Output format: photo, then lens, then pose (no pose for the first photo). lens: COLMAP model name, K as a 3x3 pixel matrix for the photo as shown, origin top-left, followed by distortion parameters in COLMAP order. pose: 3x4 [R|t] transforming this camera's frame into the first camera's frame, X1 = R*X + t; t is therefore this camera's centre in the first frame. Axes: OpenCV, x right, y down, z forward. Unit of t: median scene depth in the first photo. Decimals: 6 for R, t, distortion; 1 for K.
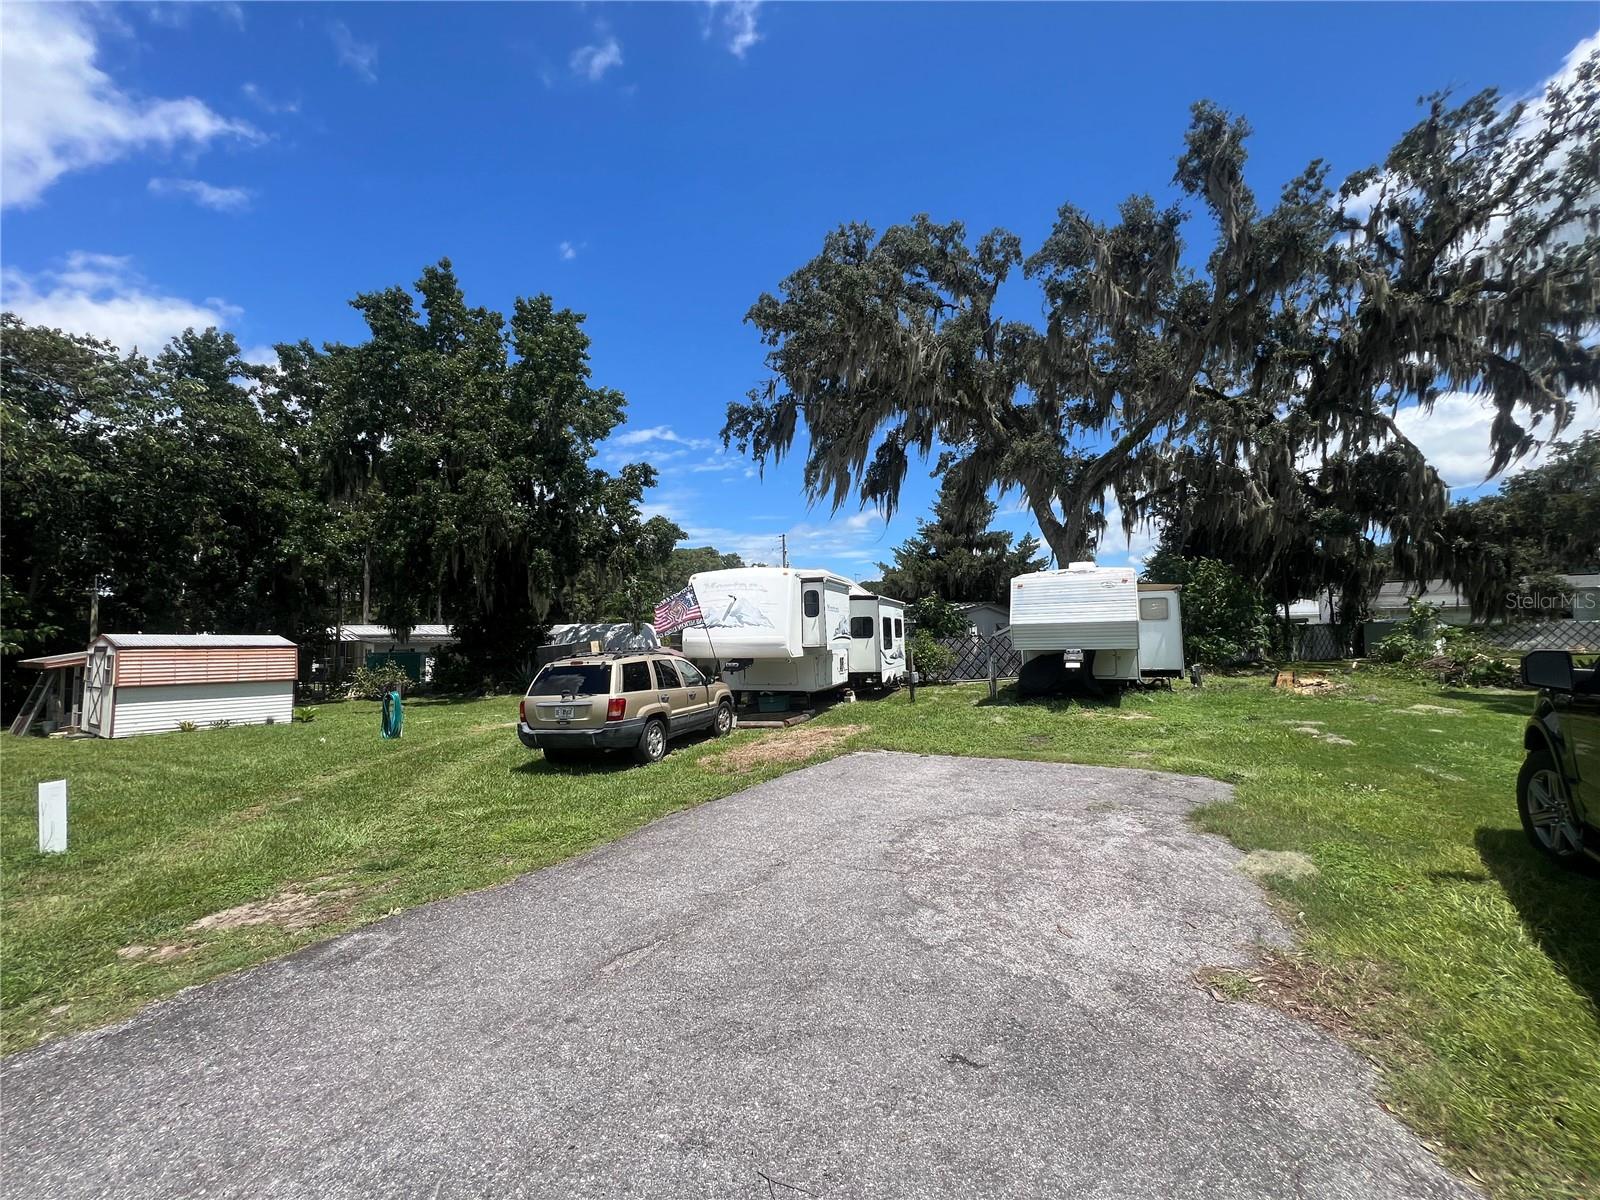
lens RADIAL K [[640.5, 0, 794.2], [0, 640.5, 601.1], [0, 0, 1]] dist [-0.001529, 0.000059]
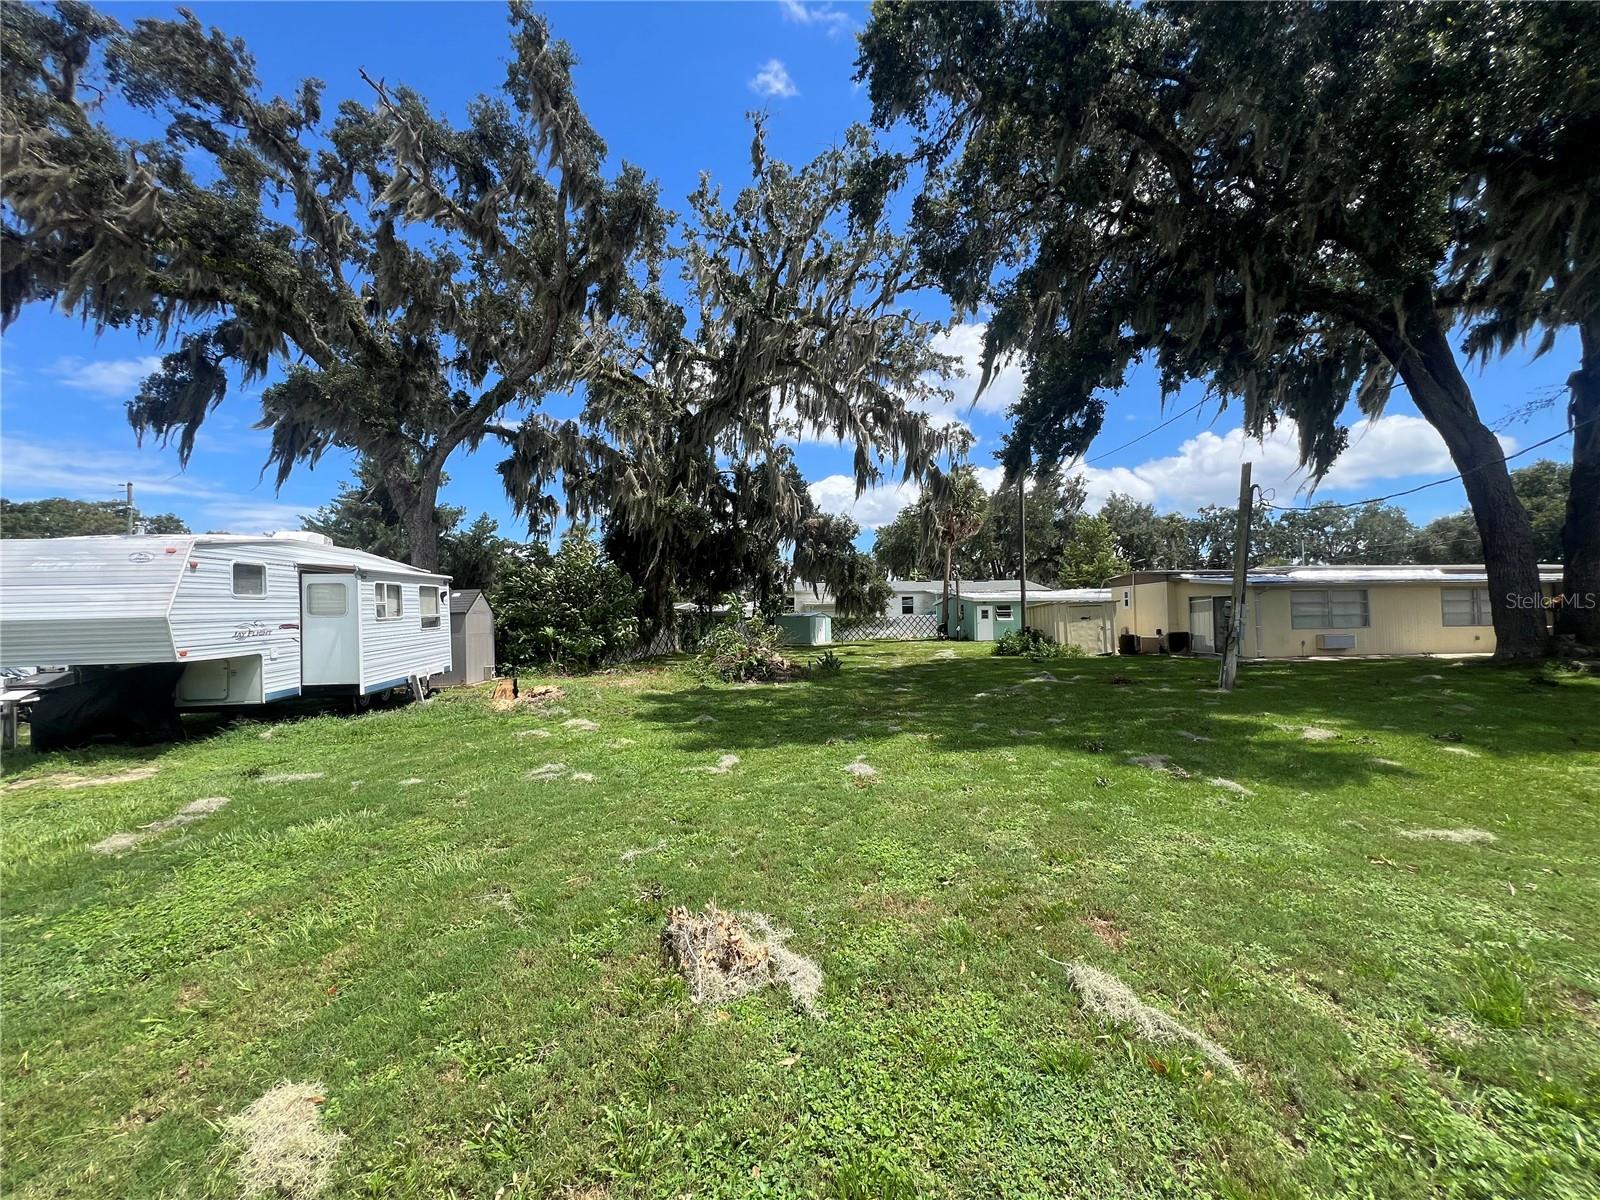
lens RADIAL K [[640.5, 0, 794.2], [0, 640.5, 601.1], [0, 0, 1]] dist [-0.001529, 0.000059]
pose [[0.792942, 0.016463, 0.609075, 0.422975], [-0.025389, 0.999659, 0.006033, -0.002180], [-0.608768, -0.020247, 0.793090, 0.094026]]
